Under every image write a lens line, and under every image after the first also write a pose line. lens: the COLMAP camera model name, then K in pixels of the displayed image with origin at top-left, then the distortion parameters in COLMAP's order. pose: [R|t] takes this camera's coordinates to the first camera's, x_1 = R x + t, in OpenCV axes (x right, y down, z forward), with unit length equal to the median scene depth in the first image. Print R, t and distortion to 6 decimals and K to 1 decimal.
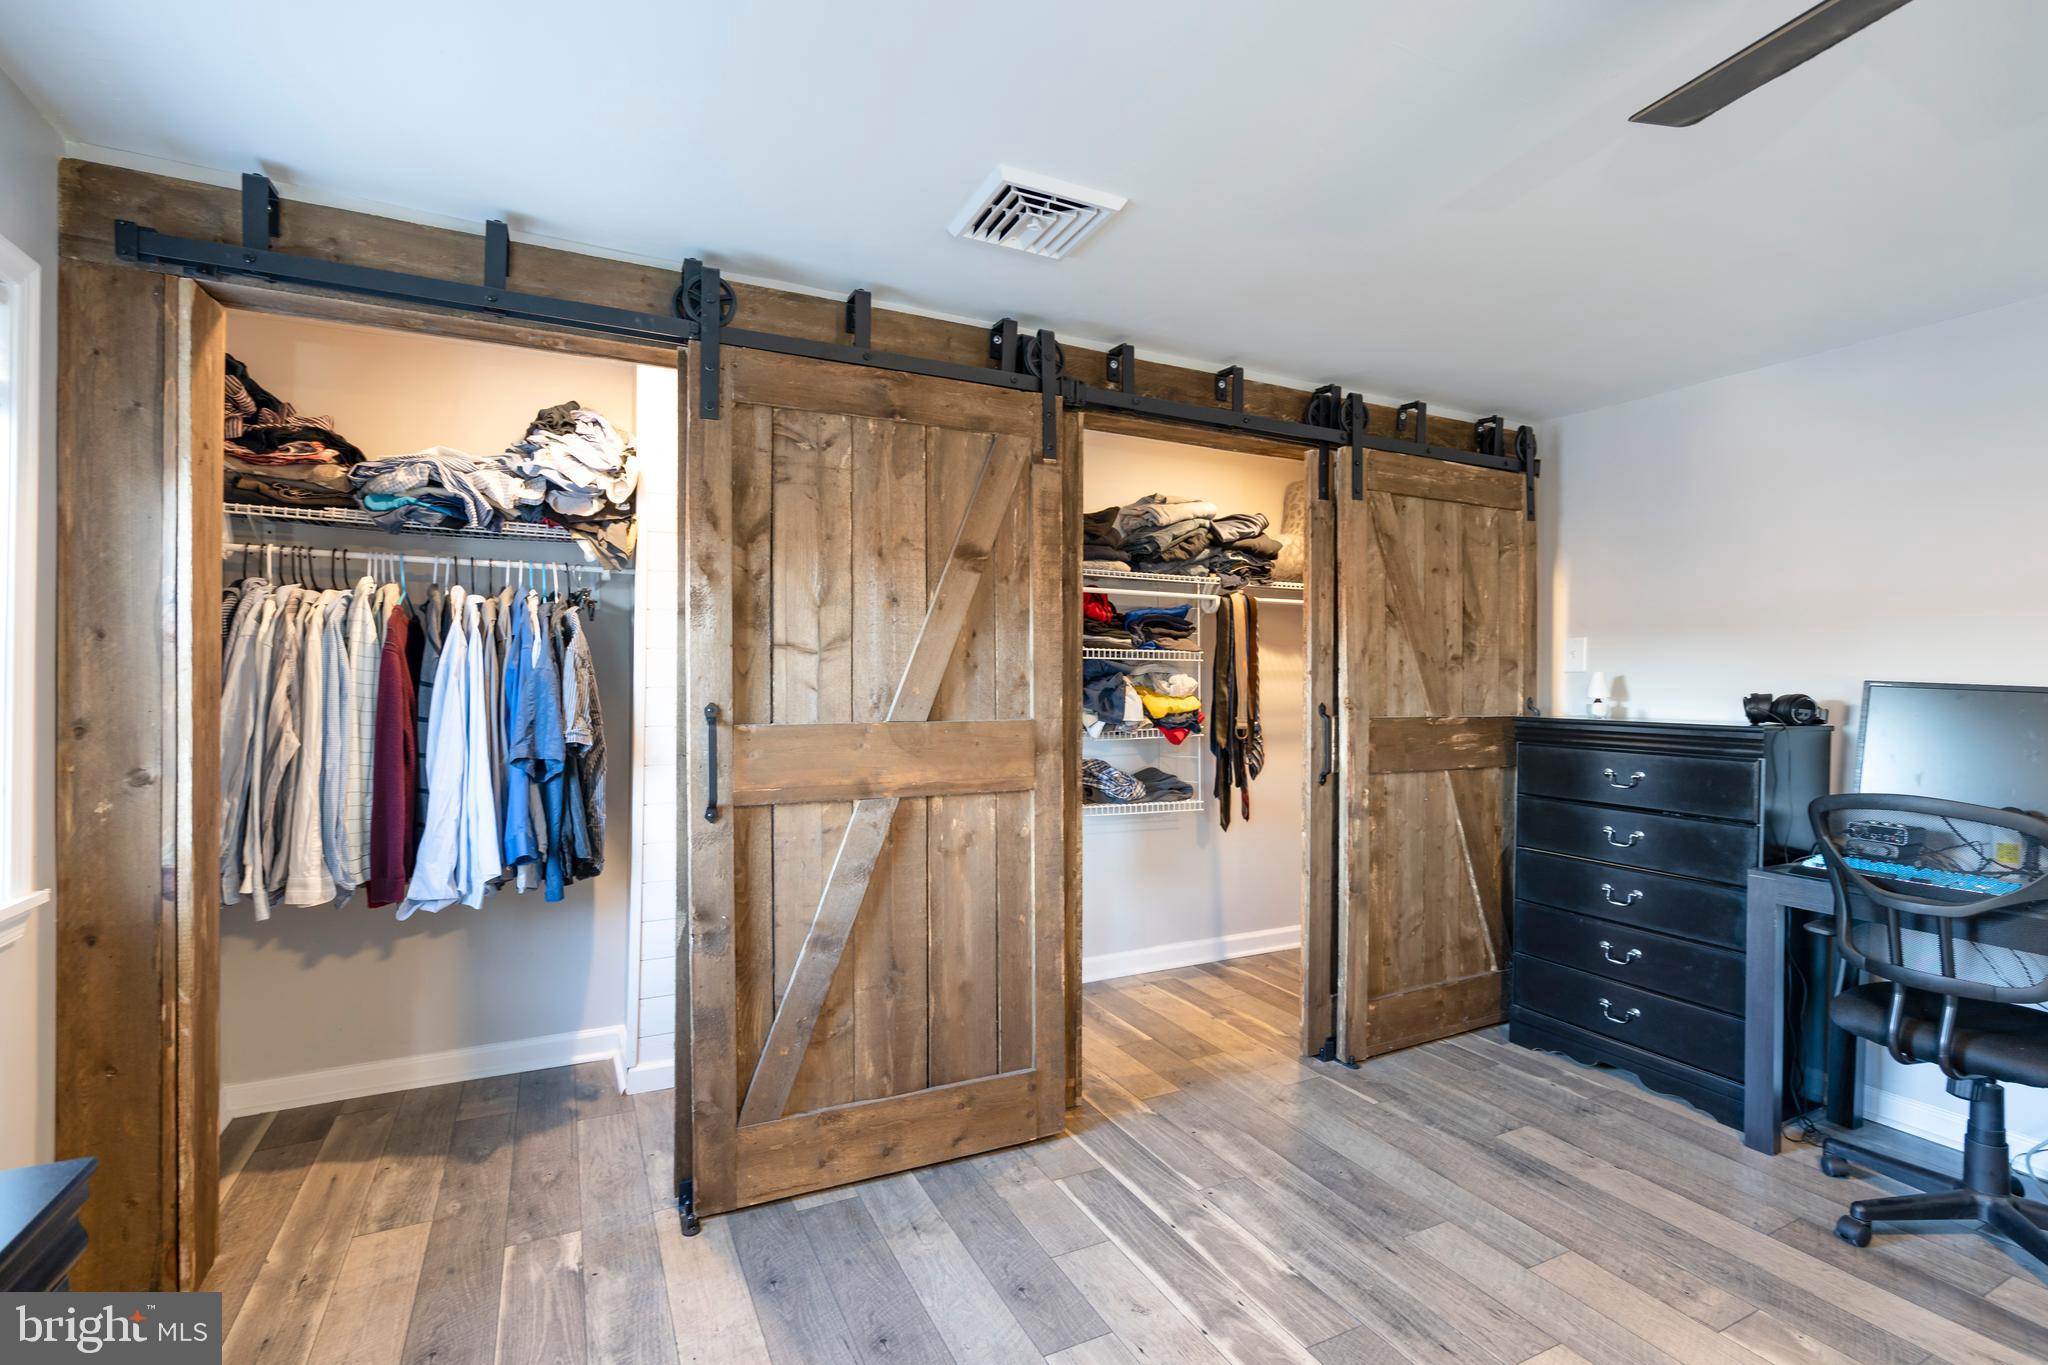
lens RADIAL K [[946.6, 0, 1024.5], [0, 946.6, 683.0], [0, 0, 1]] dist [-0.006268, 0.003633]
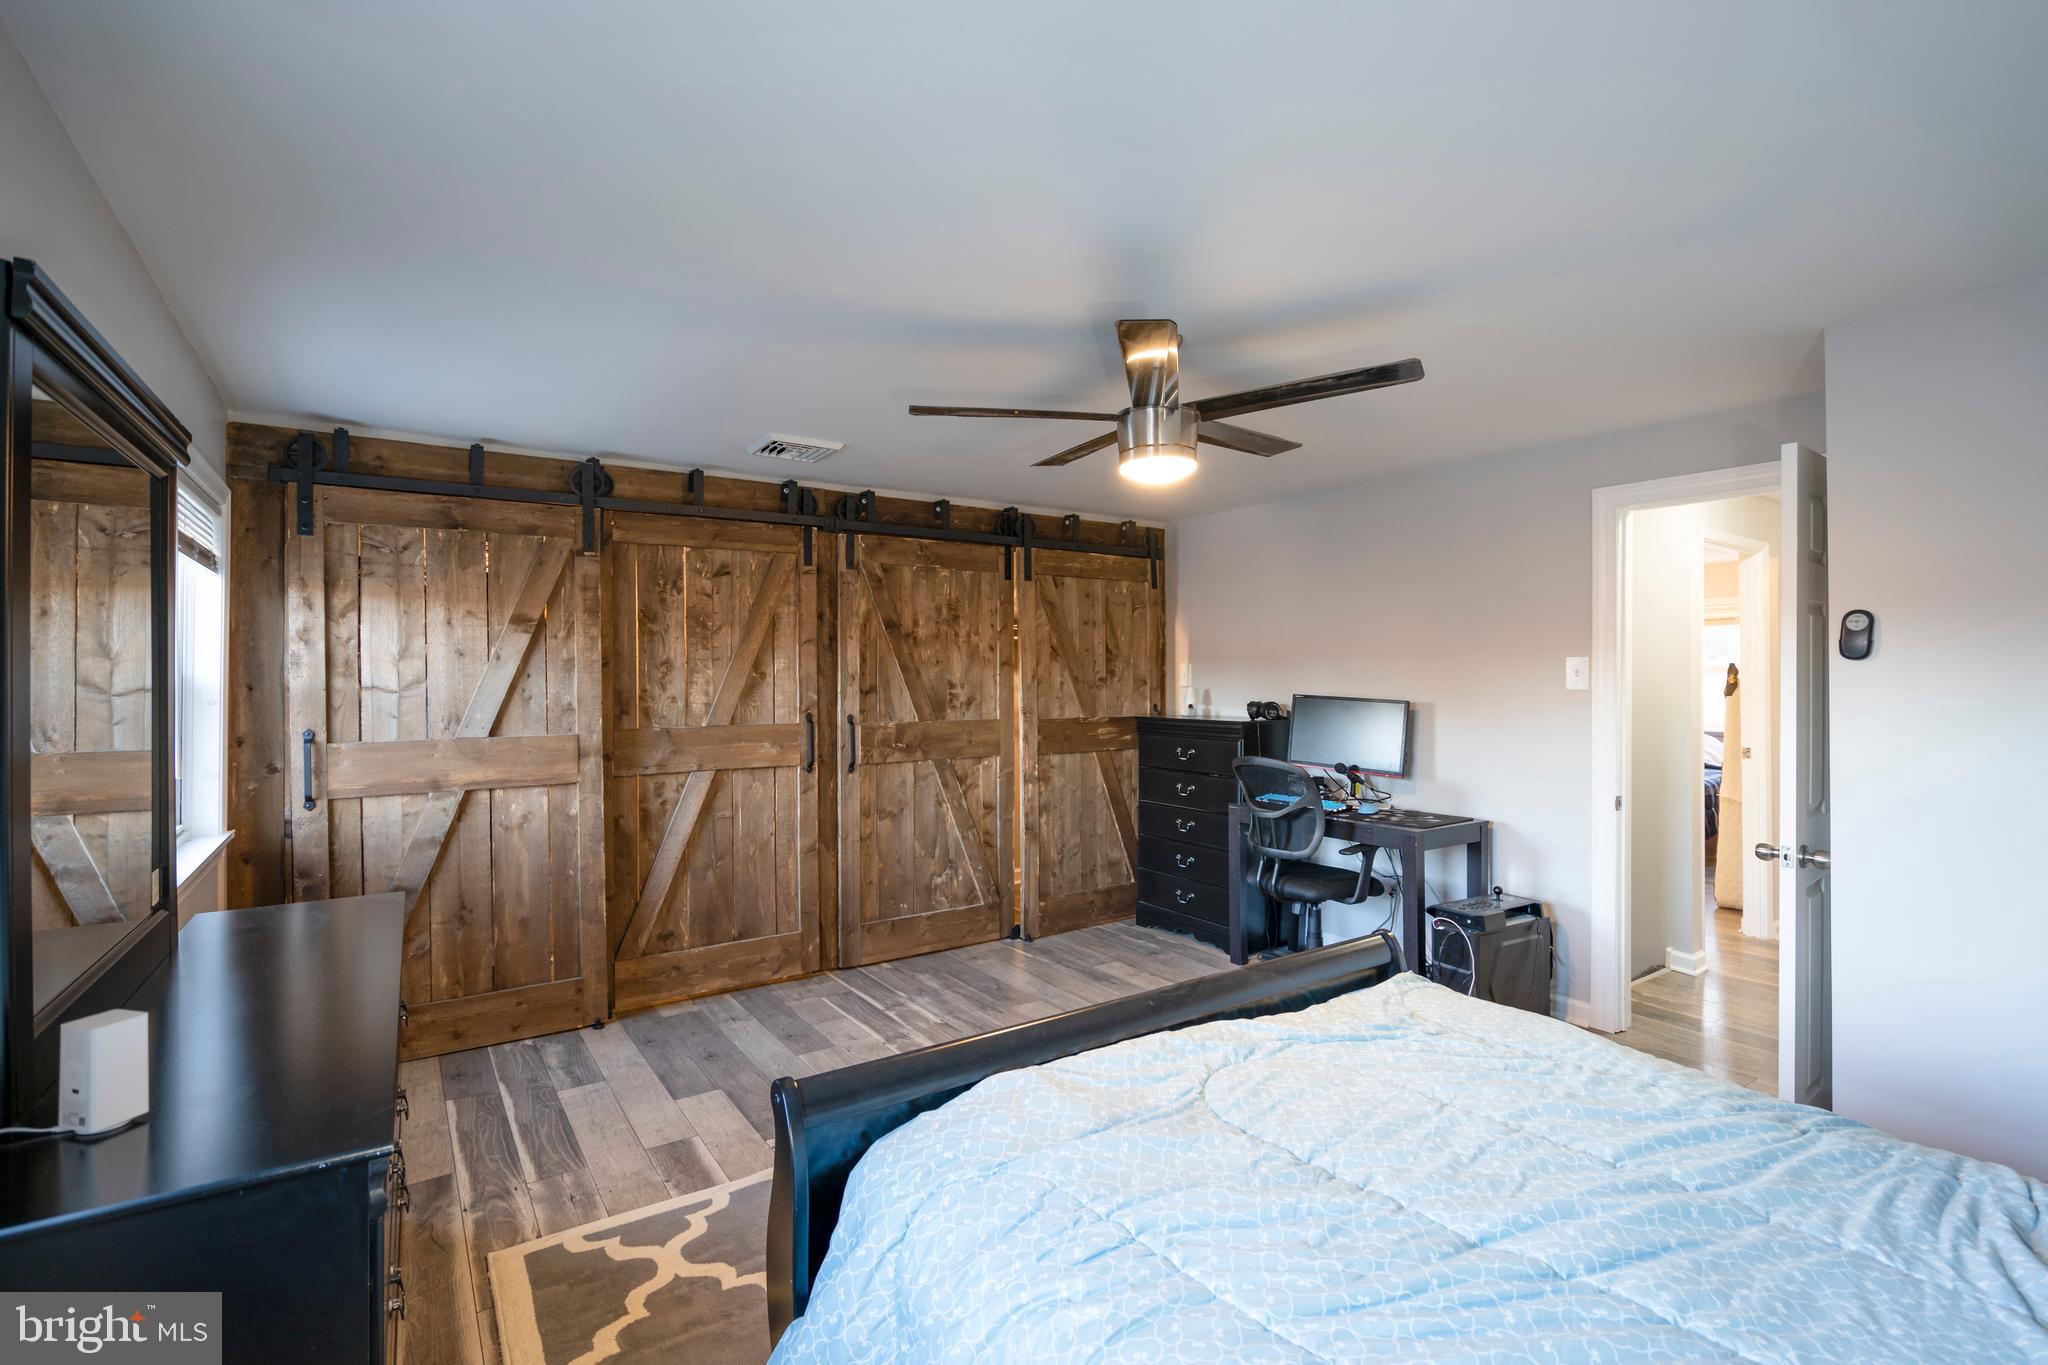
lens RADIAL K [[946.6, 0, 1025.7], [0, 946.6, 673.6], [0, 0, 1]] dist [-0.006268, 0.003633]
pose [[0.990062, -0.010990, 0.140202, 0.125022], [0.012059, 0.999904, -0.006779, -0.028908], [-0.140114, 0.008403, 0.990100, -0.558698]]
